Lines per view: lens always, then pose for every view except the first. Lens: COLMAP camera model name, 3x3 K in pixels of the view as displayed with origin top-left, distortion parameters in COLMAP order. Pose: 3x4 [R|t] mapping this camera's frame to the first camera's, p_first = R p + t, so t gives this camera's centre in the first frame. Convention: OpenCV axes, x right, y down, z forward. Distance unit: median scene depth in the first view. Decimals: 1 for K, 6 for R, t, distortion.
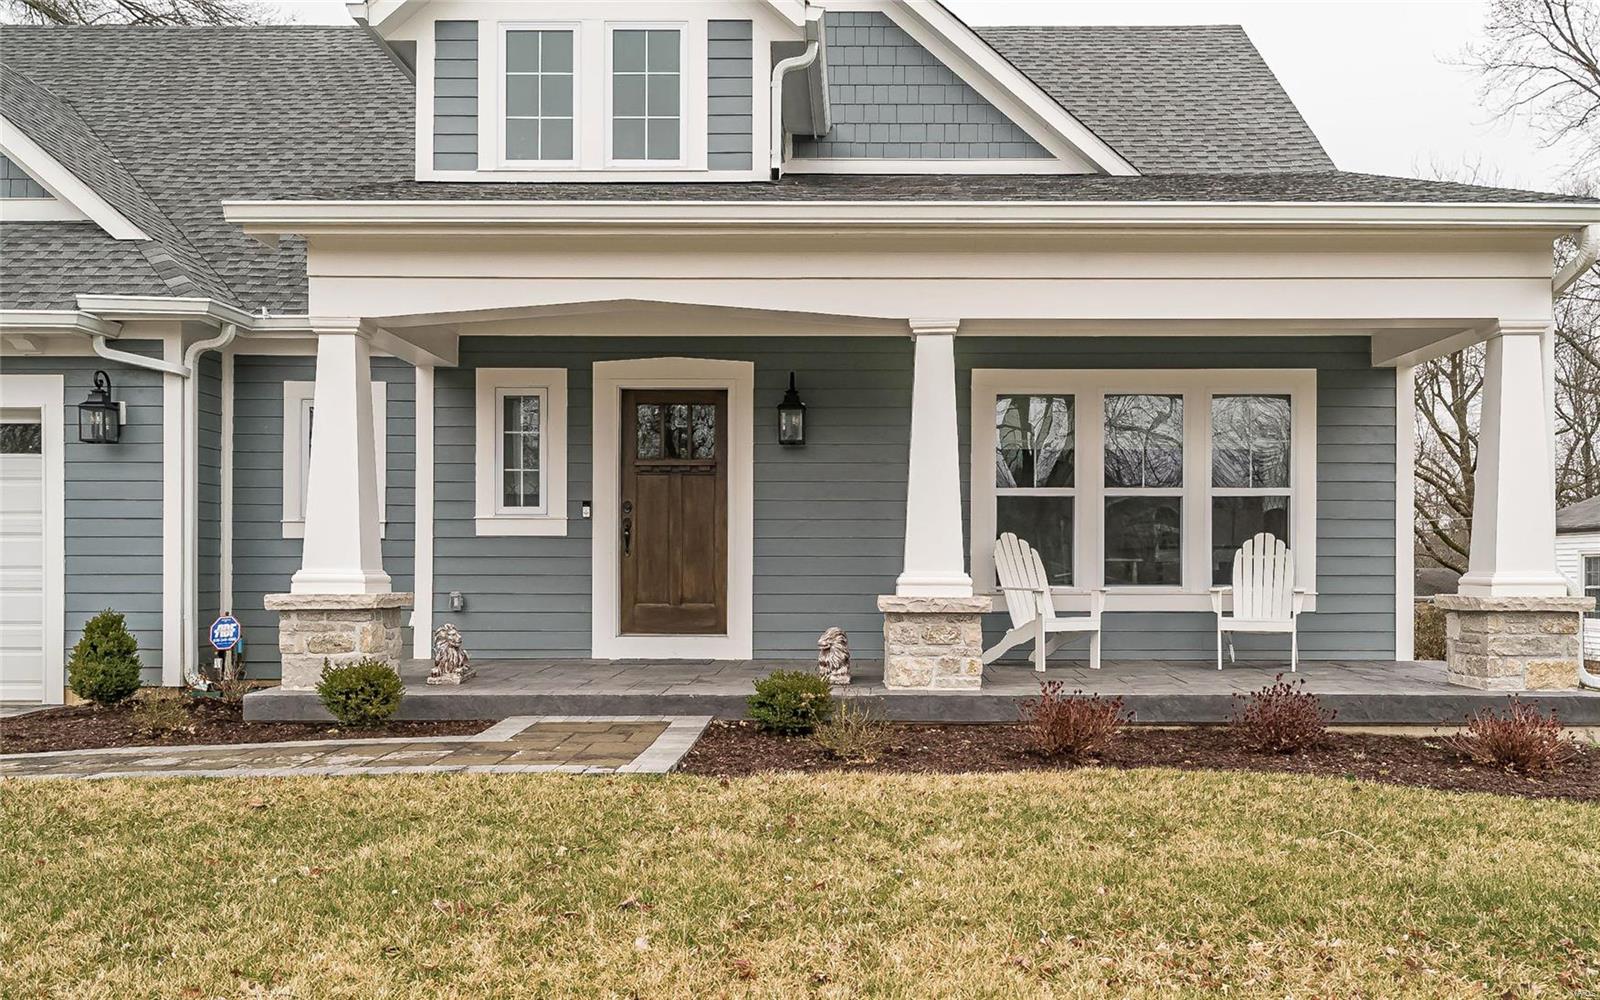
lens RADIAL K [[1255.2, 0, 804.4], [0, 1255.2, 547.4], [0, 0, 1]] dist [-0.003556, -0.012949]
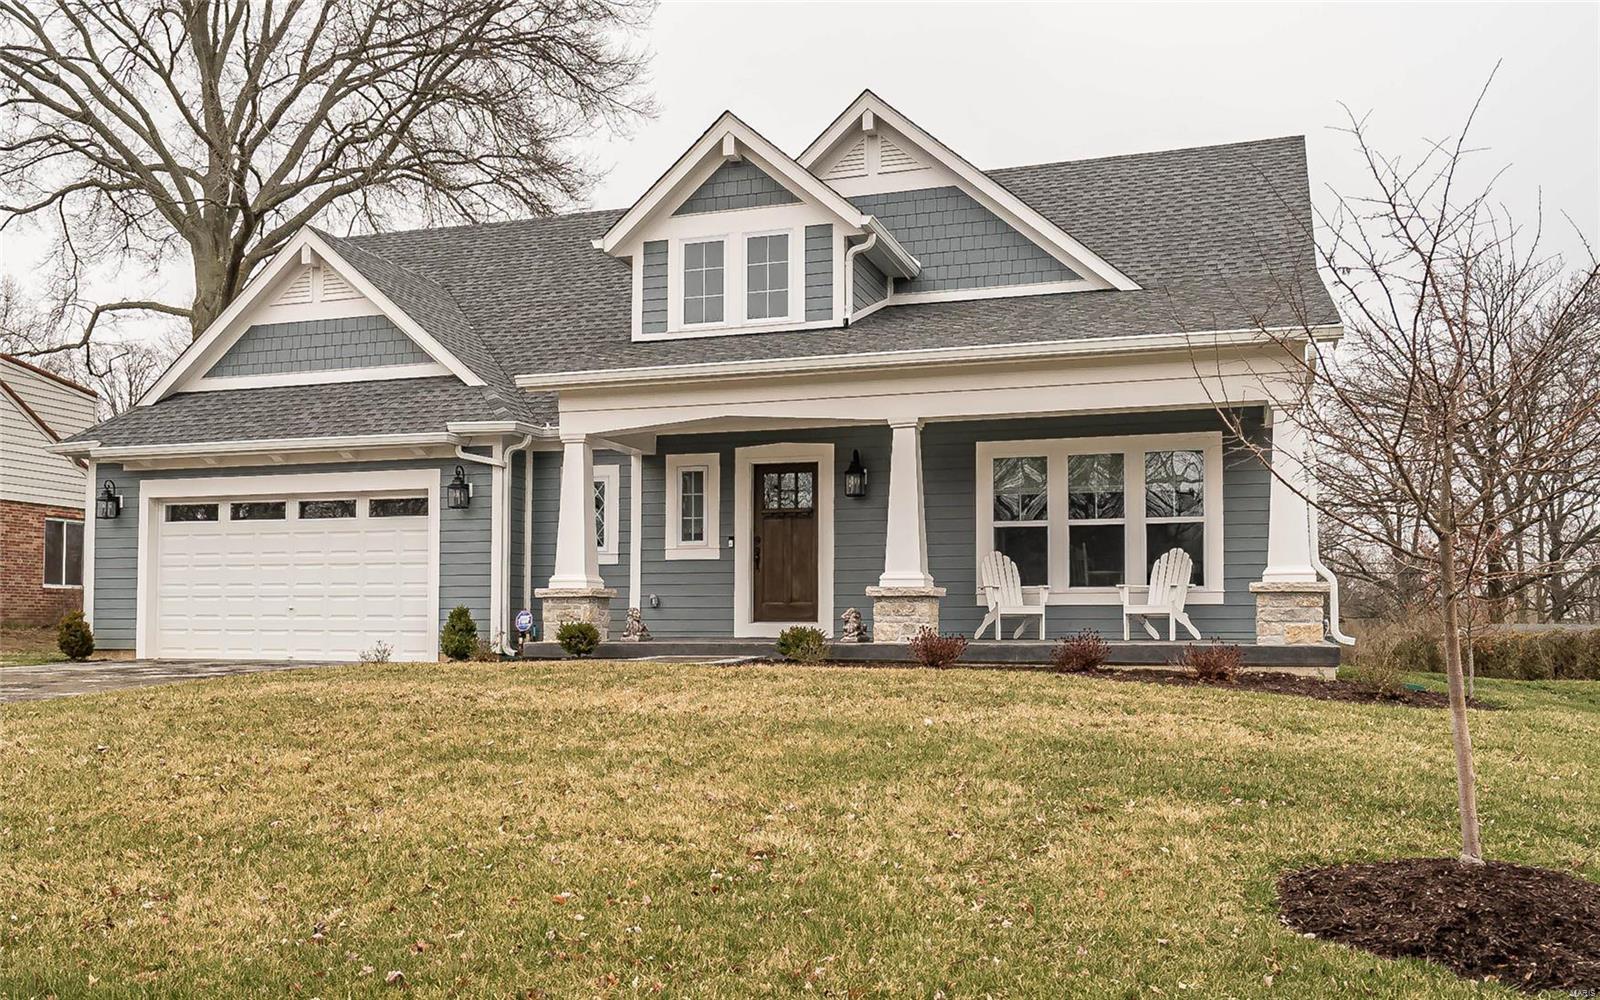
lens RADIAL K [[1928.8, 0, 799.6], [0, 1928.8, 500.4], [0, 0, 1]] dist [-0.102895, 0.000000]
pose [[0.938358, -0.029928, -0.344366, 0.741119], [0.002437, 0.996793, -0.079989, 0.111588], [0.345656, 0.074220, 0.935422, -1.232302]]
